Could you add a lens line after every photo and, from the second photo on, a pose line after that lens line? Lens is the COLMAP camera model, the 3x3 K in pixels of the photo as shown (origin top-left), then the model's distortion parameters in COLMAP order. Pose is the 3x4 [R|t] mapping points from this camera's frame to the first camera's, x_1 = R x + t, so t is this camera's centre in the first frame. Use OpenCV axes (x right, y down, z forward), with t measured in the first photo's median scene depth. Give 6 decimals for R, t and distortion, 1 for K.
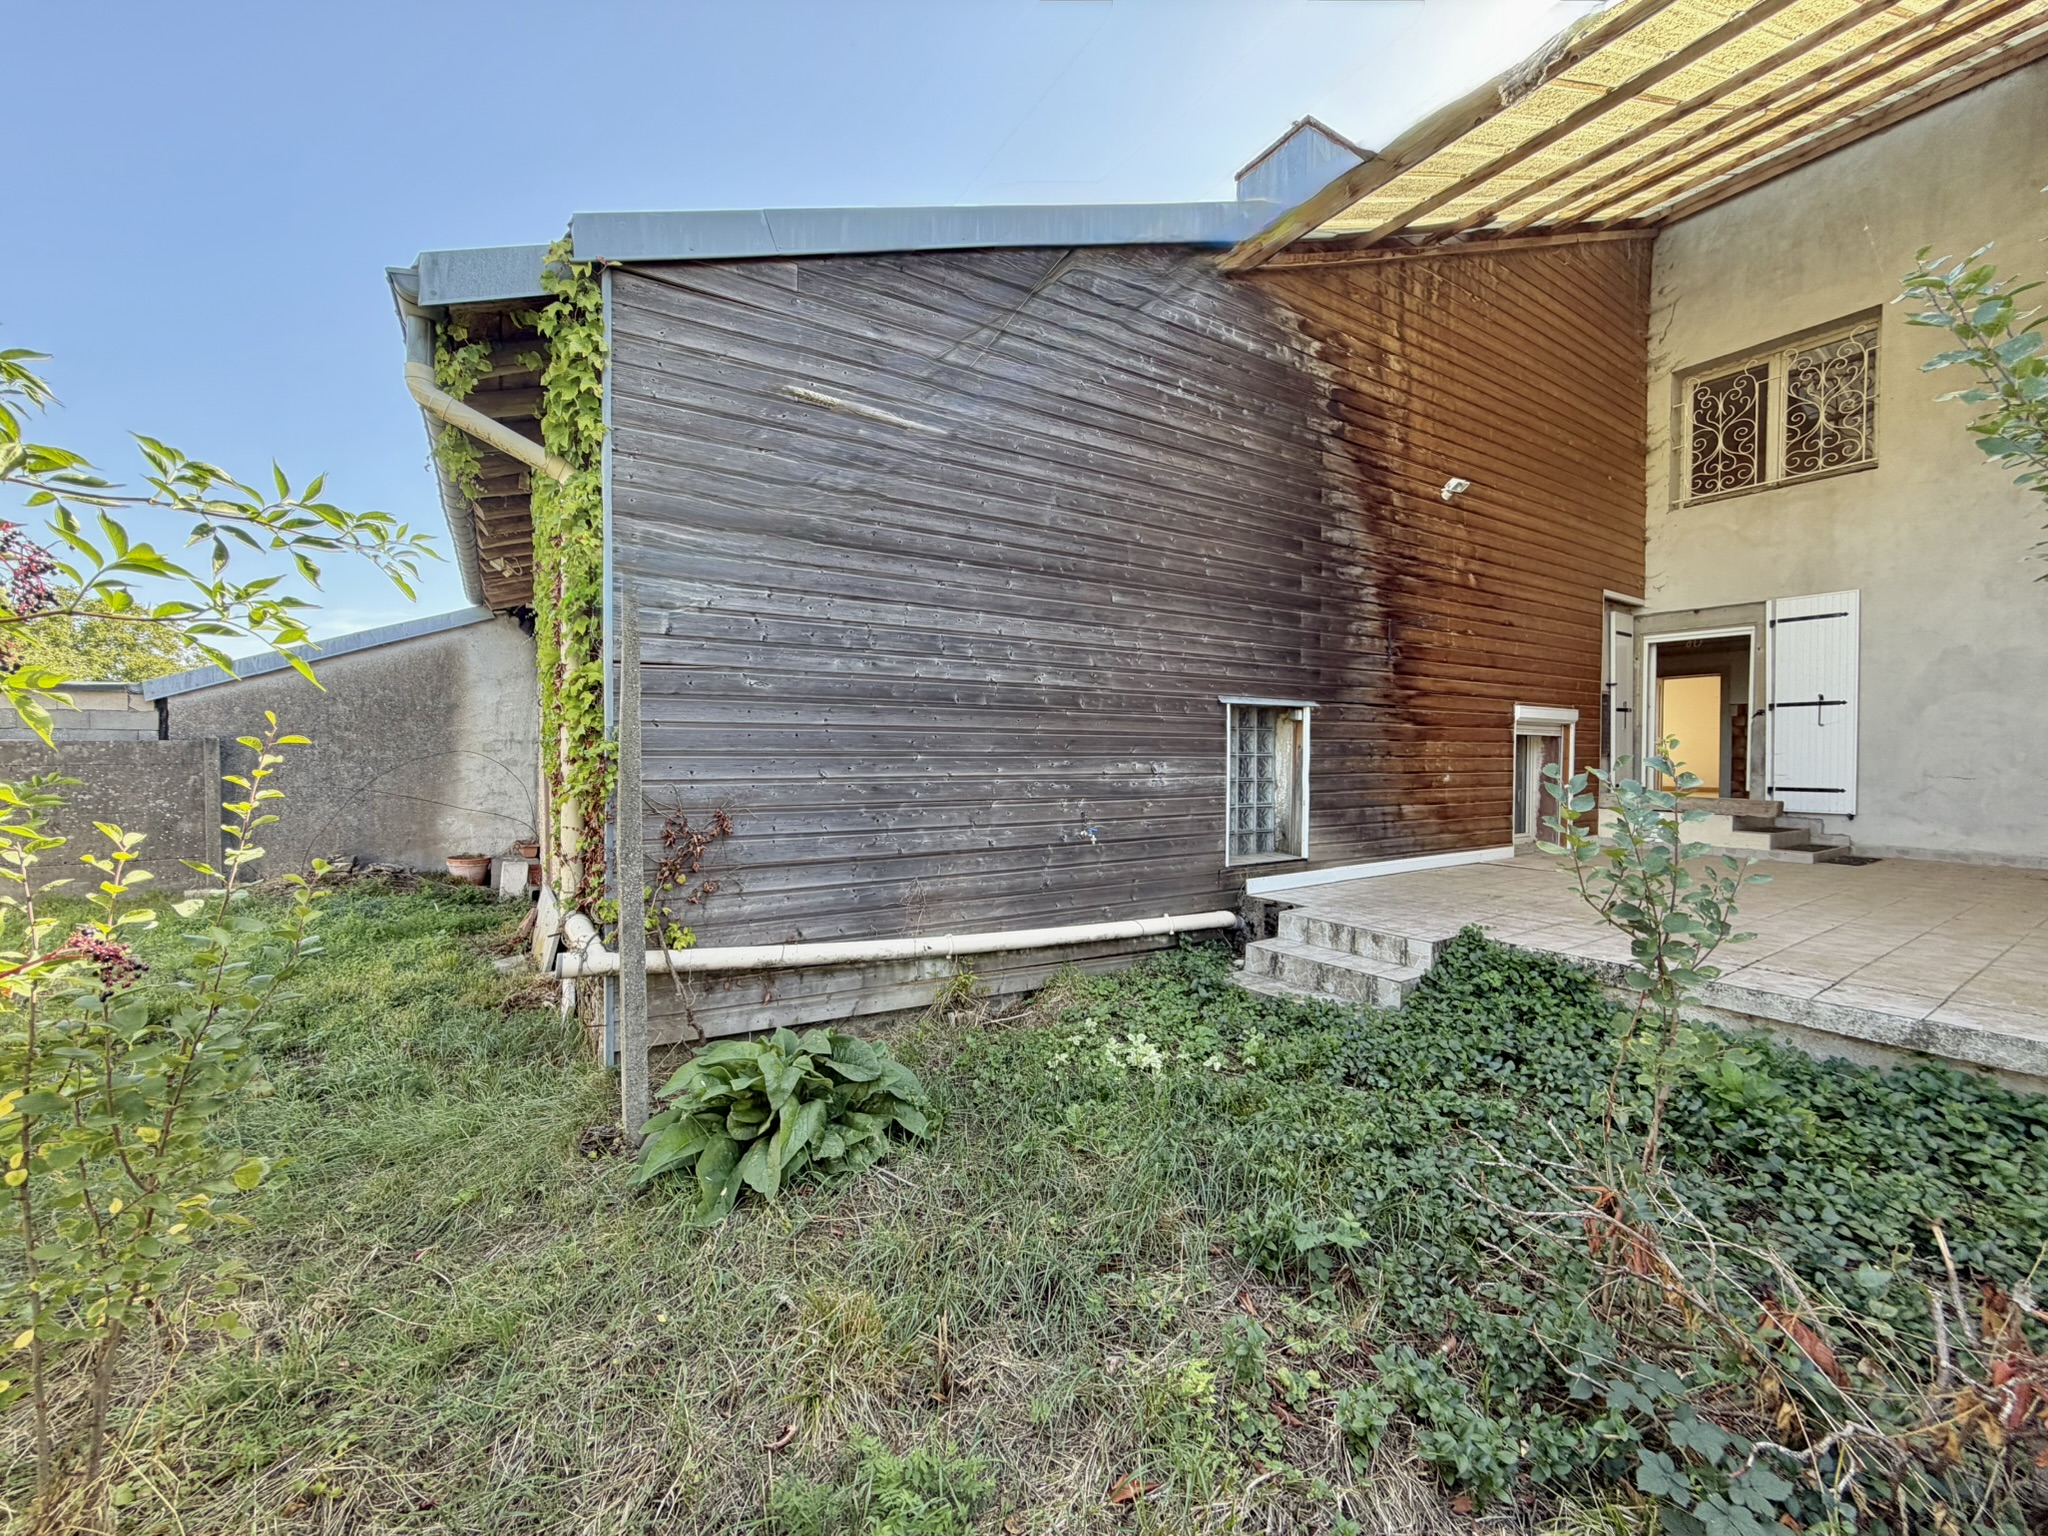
lens RADIAL K [[815.6, 0, 1023.4], [0, 815.6, 768.8], [0, 0, 1]] dist [-0.000286, 0.000873]
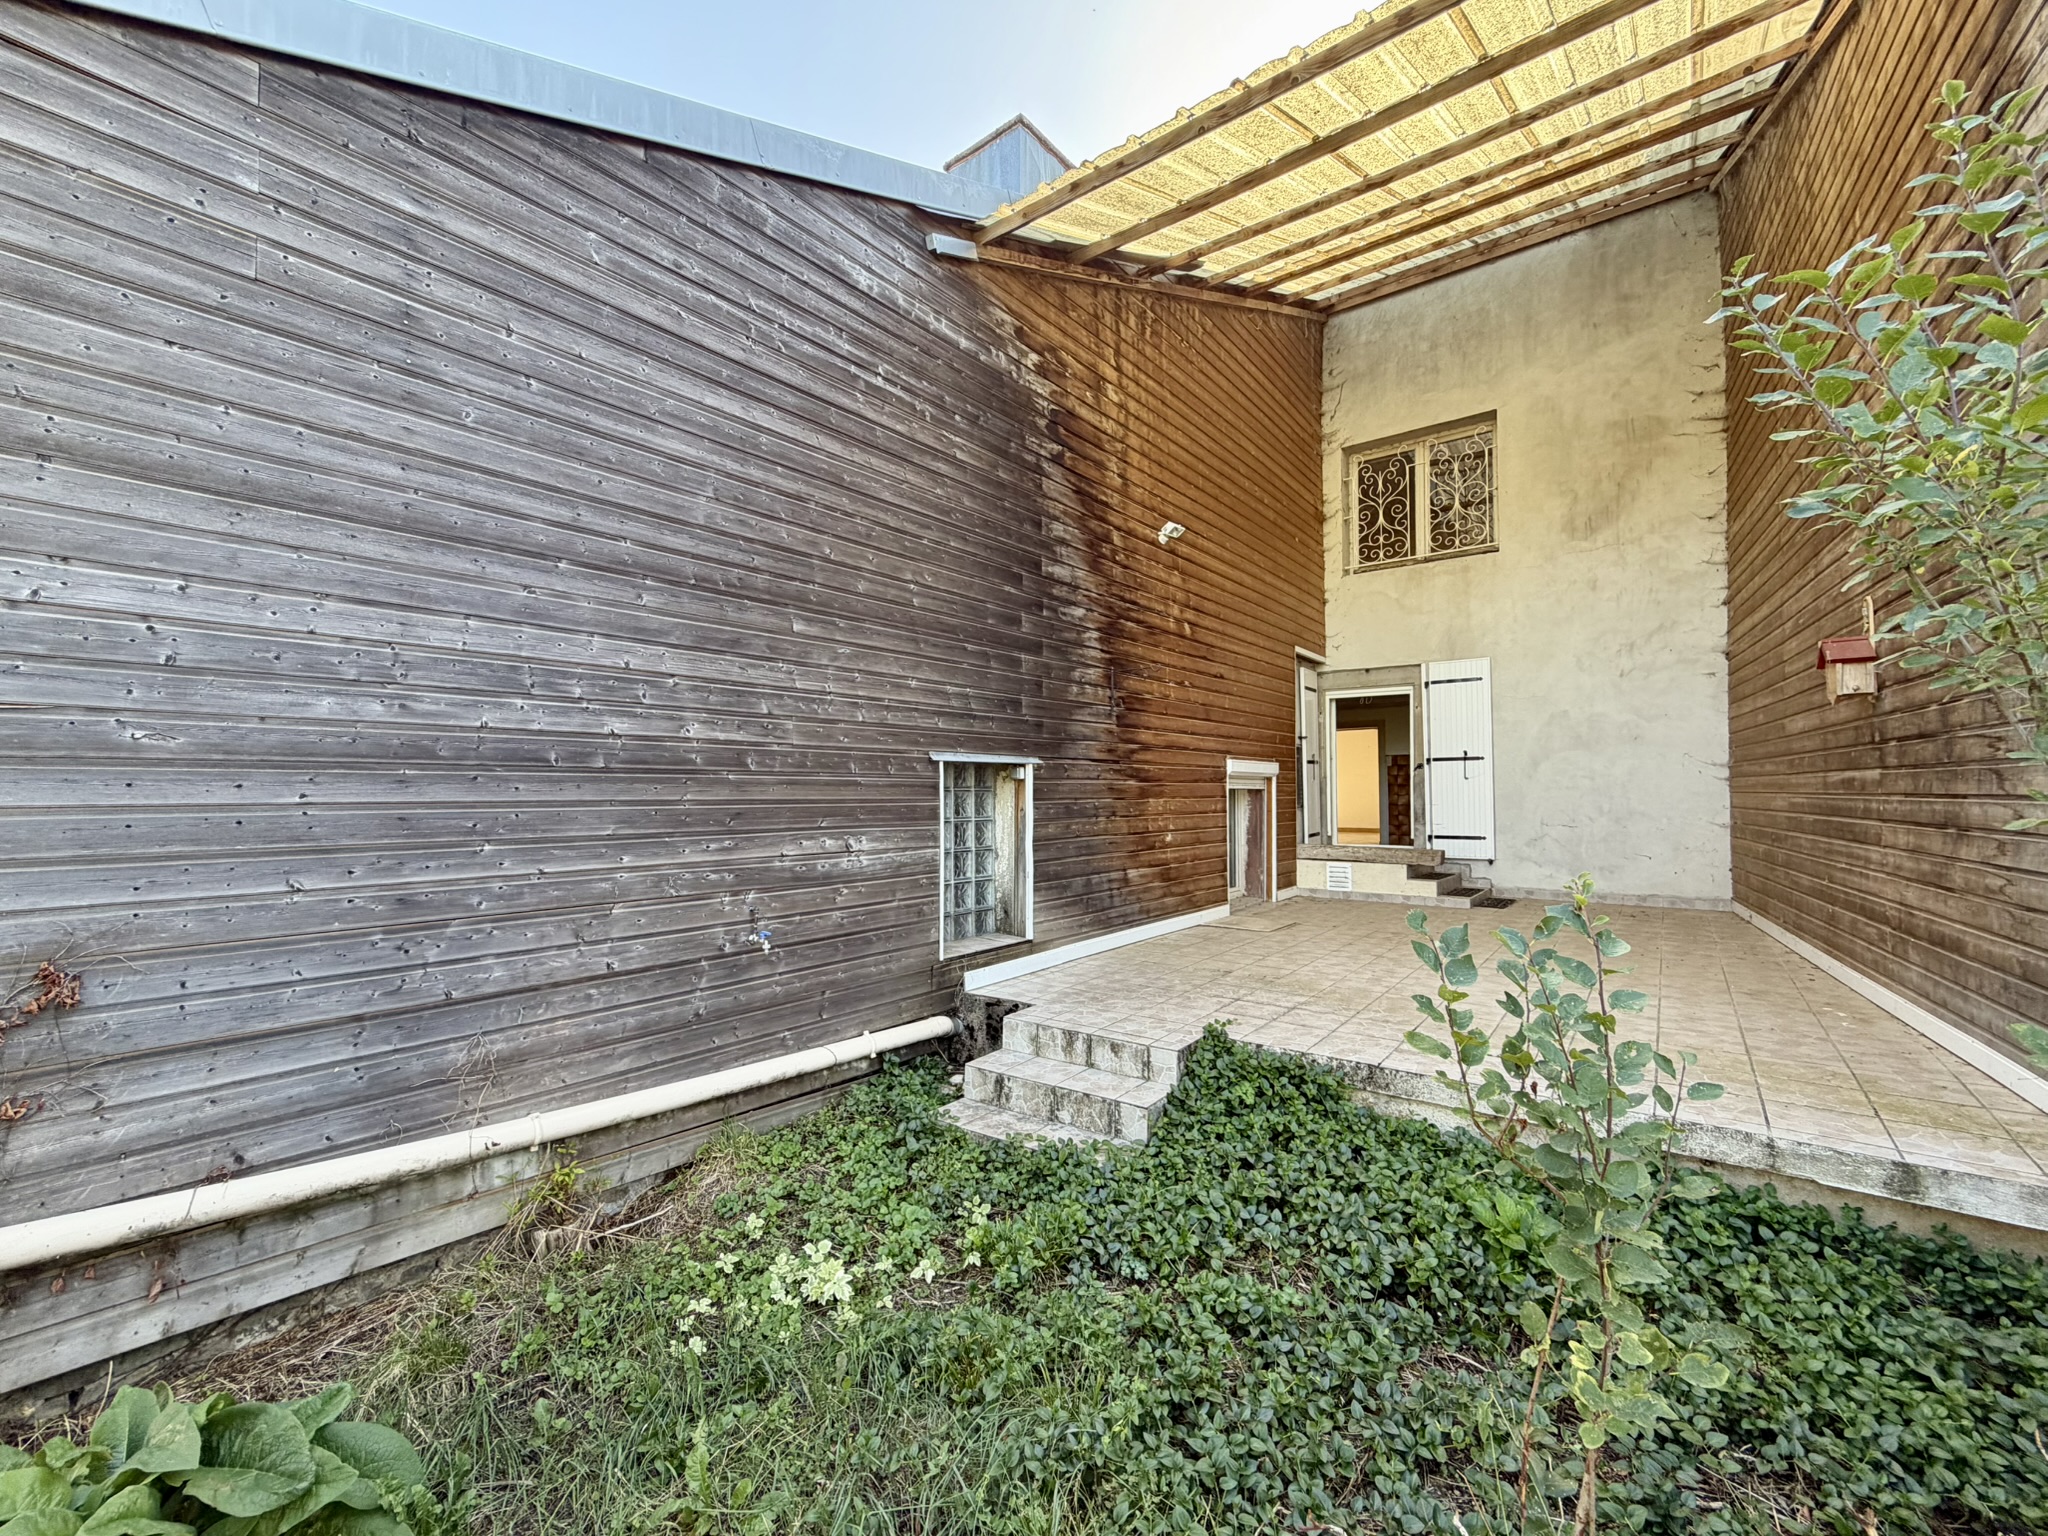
lens RADIAL K [[815.6, 0, 1013.4], [0, 815.6, 774.4], [0, 0, 1]] dist [-0.000286, 0.000873]
pose [[0.945418, -0.001622, 0.325857, 0.055676], [0.011932, 0.999489, -0.029642, -0.044988], [-0.325642, 0.031913, 0.944954, 0.212963]]
